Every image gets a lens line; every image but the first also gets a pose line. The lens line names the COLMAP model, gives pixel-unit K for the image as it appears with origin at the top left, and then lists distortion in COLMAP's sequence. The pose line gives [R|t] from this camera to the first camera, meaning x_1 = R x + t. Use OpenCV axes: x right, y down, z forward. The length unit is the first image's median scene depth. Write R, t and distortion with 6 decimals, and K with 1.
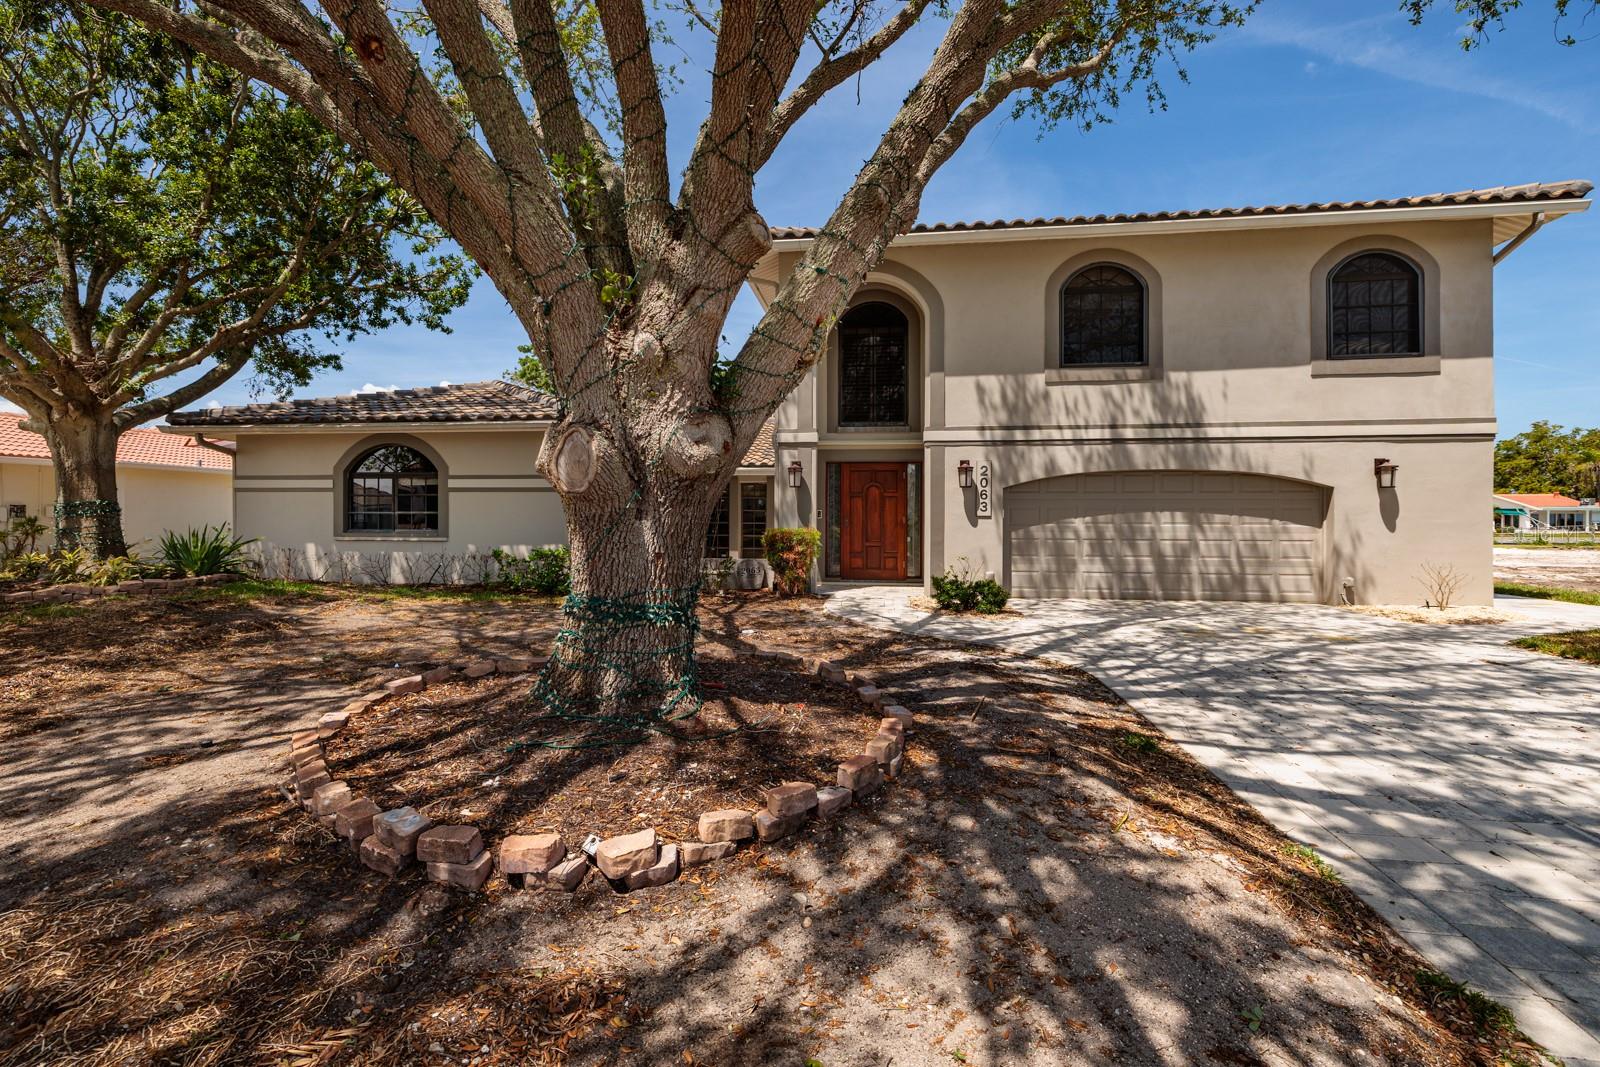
lens RADIAL K [[683.5, 0, 798.1], [0, 683.5, 525.4], [0, 0, 1]] dist [-0.002204, 0.000866]
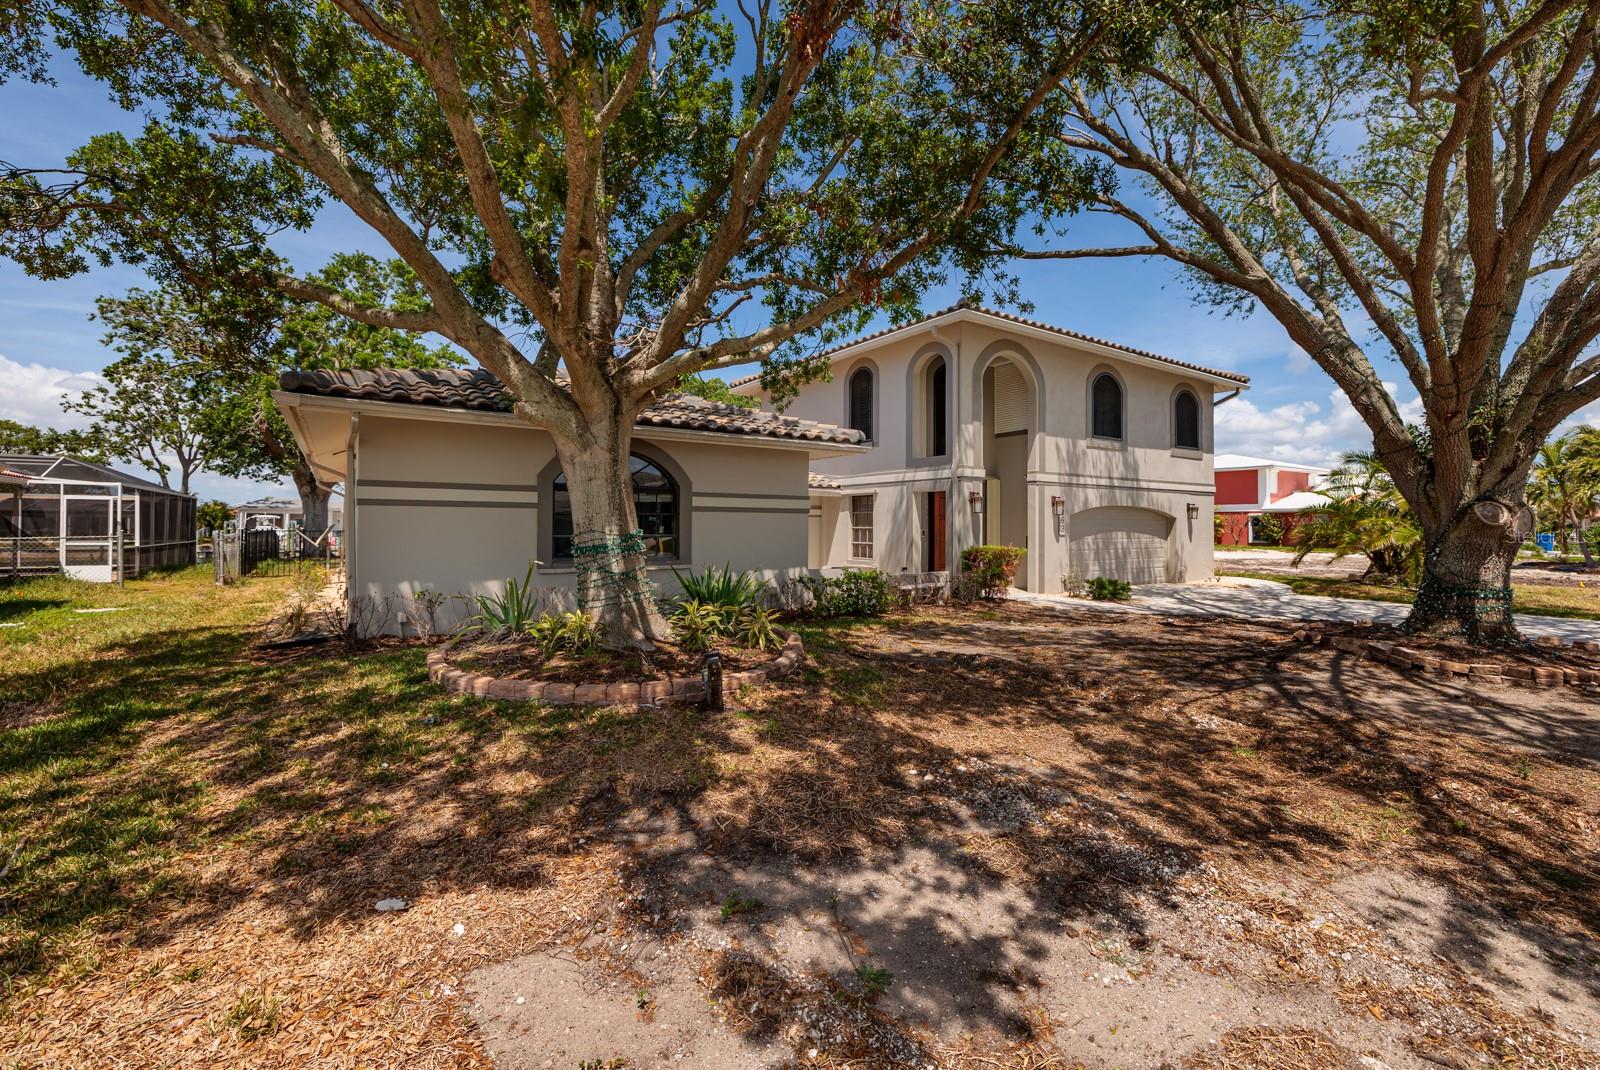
lens RADIAL K [[683.5, 0, 800.7], [0, 683.5, 530.0], [0, 0, 1]] dist [-0.002204, 0.000866]
pose [[0.749464, -0.003334, 0.662036, -1.109702], [0.003635, 0.999993, 0.000921, -0.028482], [-0.662035, 0.001717, 0.749471, 0.292500]]
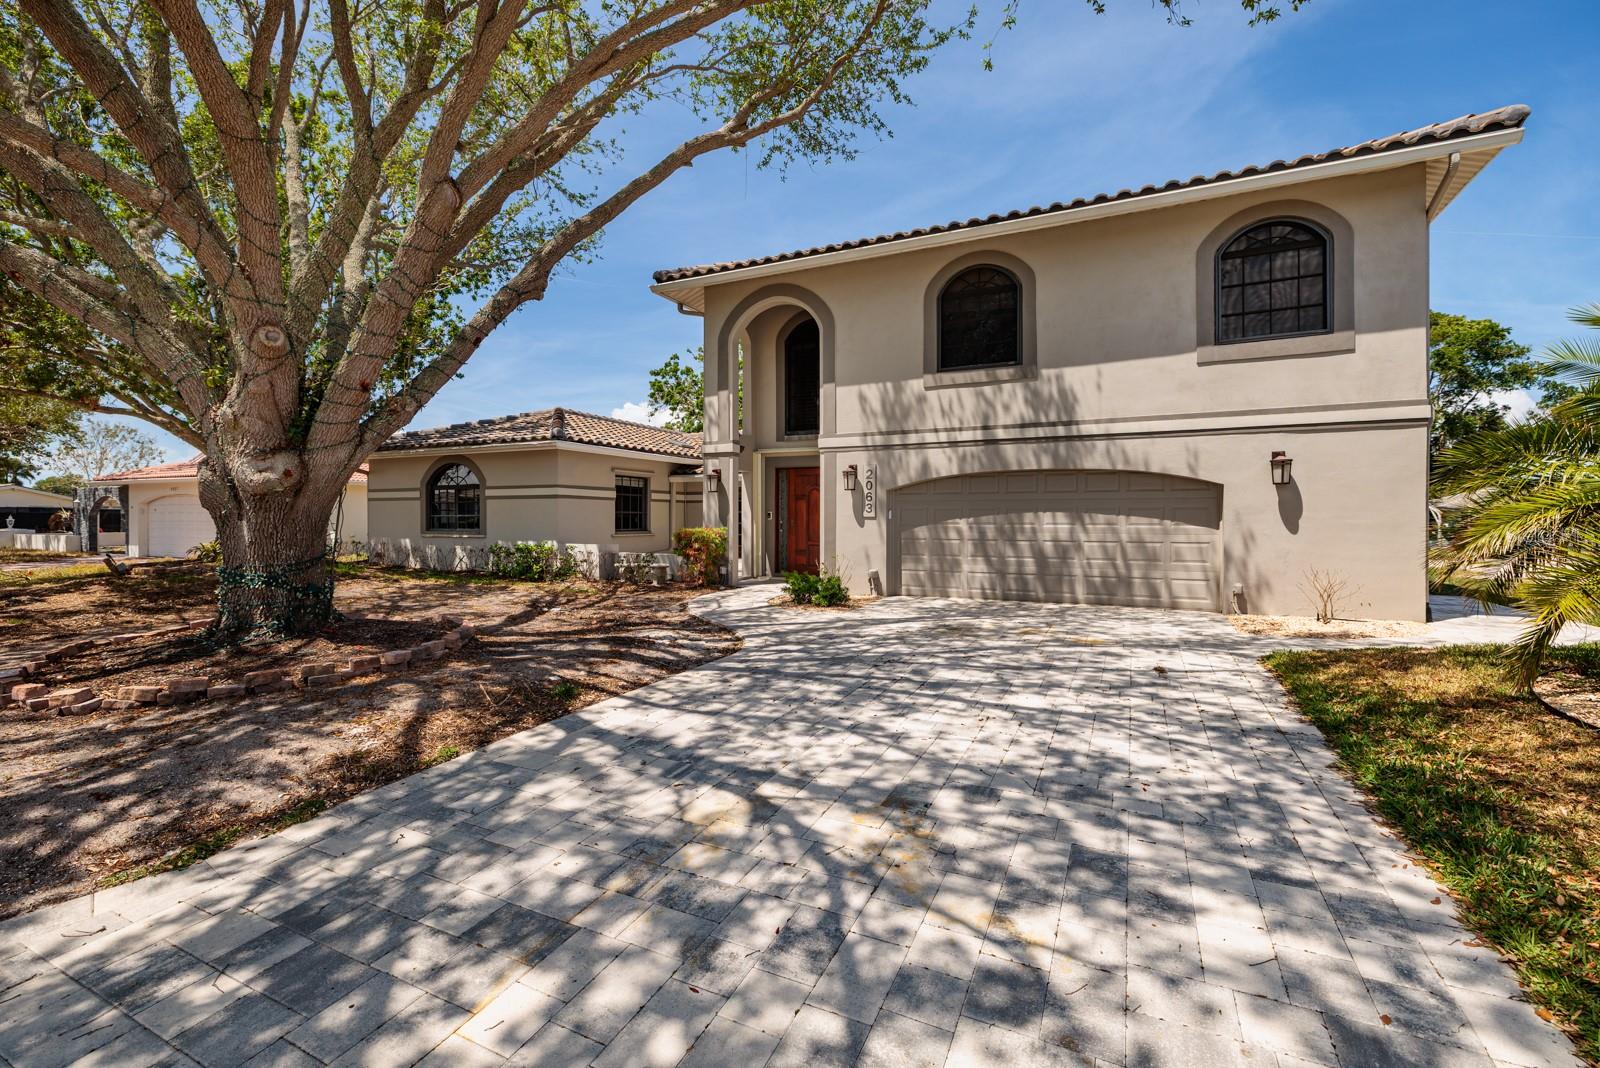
lens RADIAL K [[683.5, 0, 811.7], [0, 683.5, 529.4], [0, 0, 1]] dist [-0.002204, 0.000866]
pose [[0.951786, 0.002704, -0.306750, 0.523681], [-0.001386, 0.999989, 0.004517, 0.001214], [0.306758, -0.003874, 0.951780, -0.037059]]
